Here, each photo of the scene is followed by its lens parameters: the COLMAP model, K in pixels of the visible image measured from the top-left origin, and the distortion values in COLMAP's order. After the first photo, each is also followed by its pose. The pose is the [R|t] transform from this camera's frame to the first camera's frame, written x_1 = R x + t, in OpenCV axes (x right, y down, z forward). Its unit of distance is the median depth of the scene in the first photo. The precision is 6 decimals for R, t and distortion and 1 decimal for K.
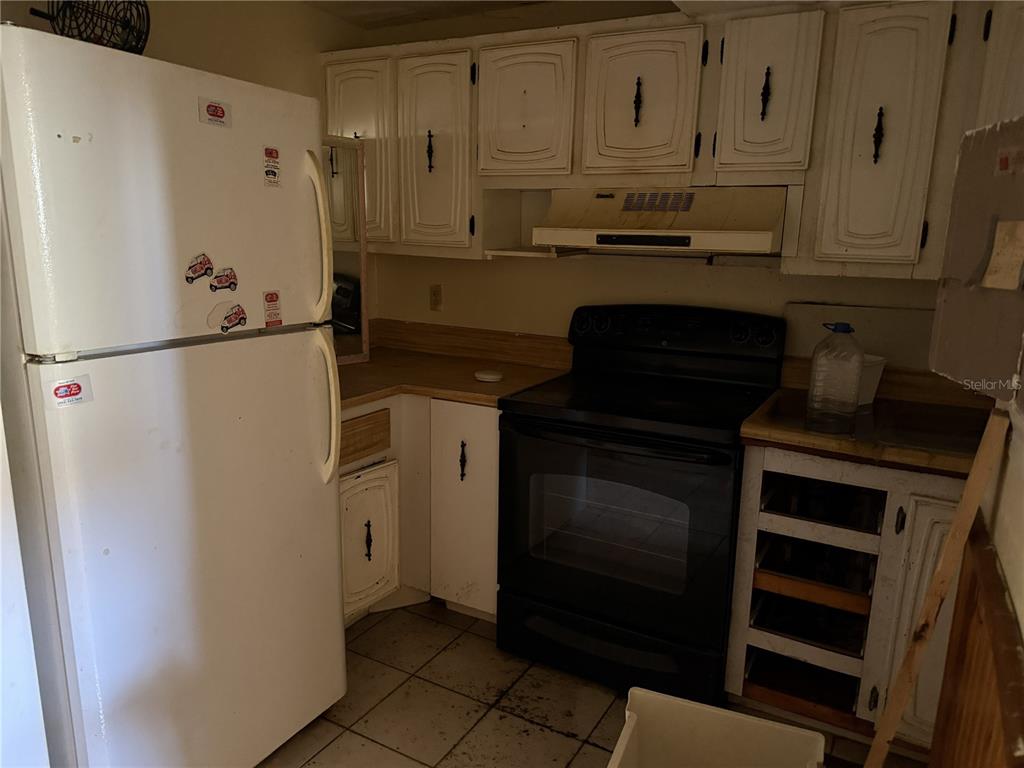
lens RADIAL K [[710.7, 0, 506.8], [0, 710.7, 380.4], [0, 0, 1]] dist [0.122537, -0.202164]
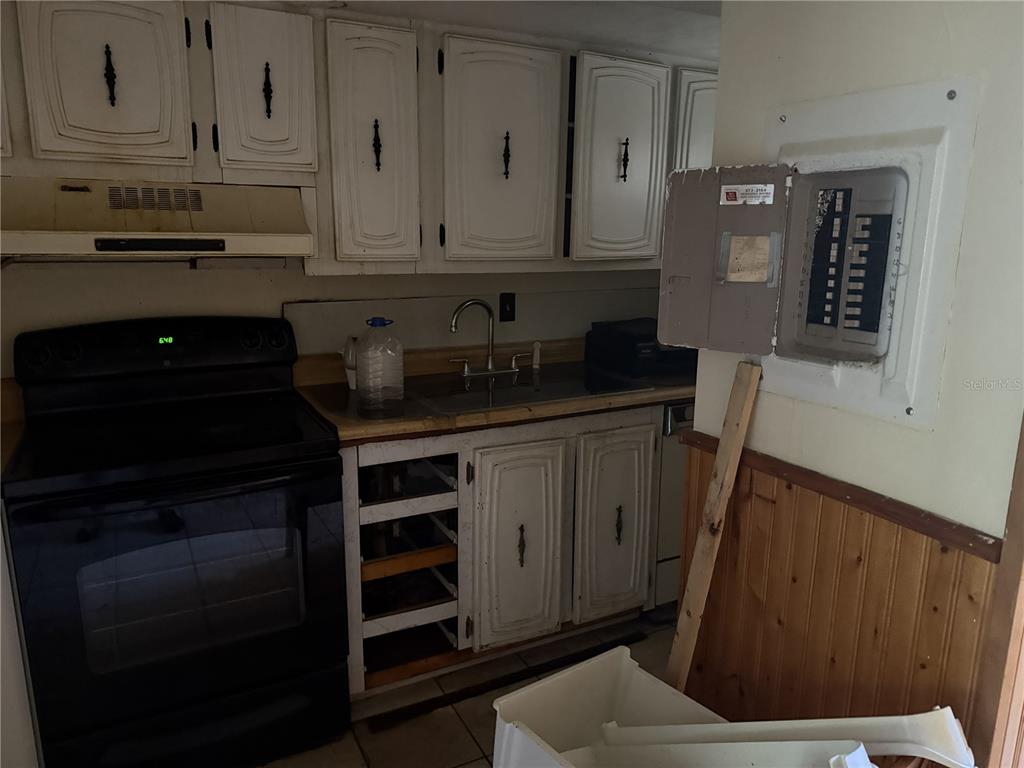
lens RADIAL K [[710.7, 0, 506.8], [0, 710.7, 380.4], [0, 0, 1]] dist [0.122537, -0.202164]
pose [[0.543546, -0.184717, 0.818802, -0.322250], [0.174646, 0.979025, 0.104926, -0.063082], [-0.821009, 0.085968, 0.564405, 0.228527]]
